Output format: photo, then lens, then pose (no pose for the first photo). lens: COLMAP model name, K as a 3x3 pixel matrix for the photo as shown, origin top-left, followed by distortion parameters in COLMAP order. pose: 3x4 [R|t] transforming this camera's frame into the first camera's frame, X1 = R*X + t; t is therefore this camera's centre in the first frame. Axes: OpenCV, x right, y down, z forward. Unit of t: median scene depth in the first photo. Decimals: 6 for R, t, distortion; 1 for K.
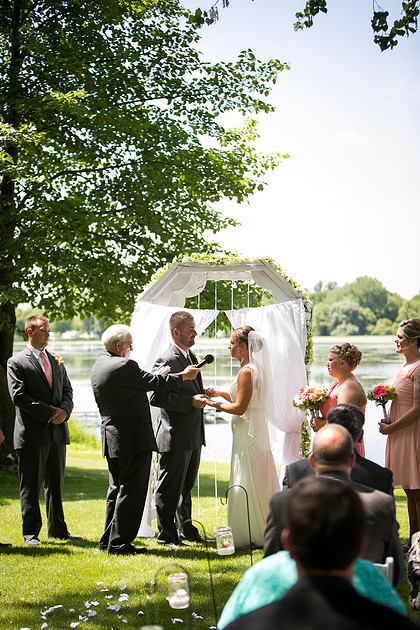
lens RADIAL K [[1410.8, 0, 210.0], [0, 1410.8, 315.0], [0, 0, 1]] dist [0.357014, -10.250316]
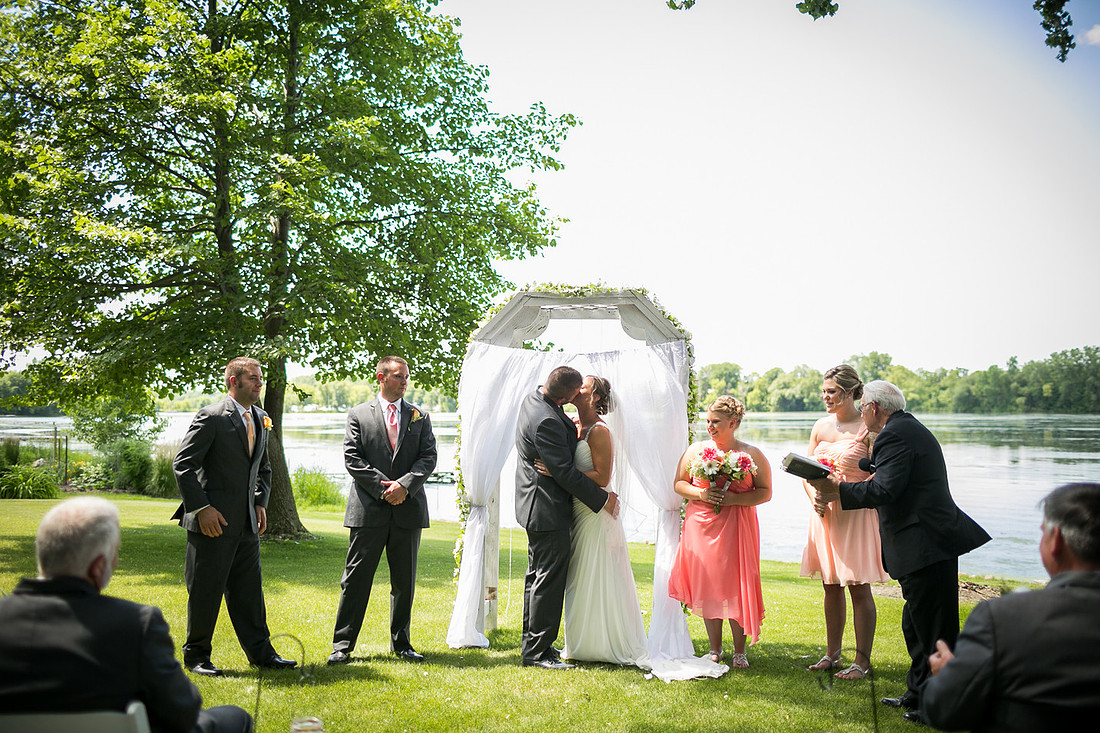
lens RADIAL K [[1104.7, 0, 550.0], [0, 1104.7, 366.5], [0, 0, 1]] dist [-0.007539, -0.006845]
pose [[0.991424, 0.024062, 0.128450, -0.057695], [-0.019874, 0.999231, -0.033788, 0.016715], [-0.129164, 0.030945, 0.991140, 0.257480]]
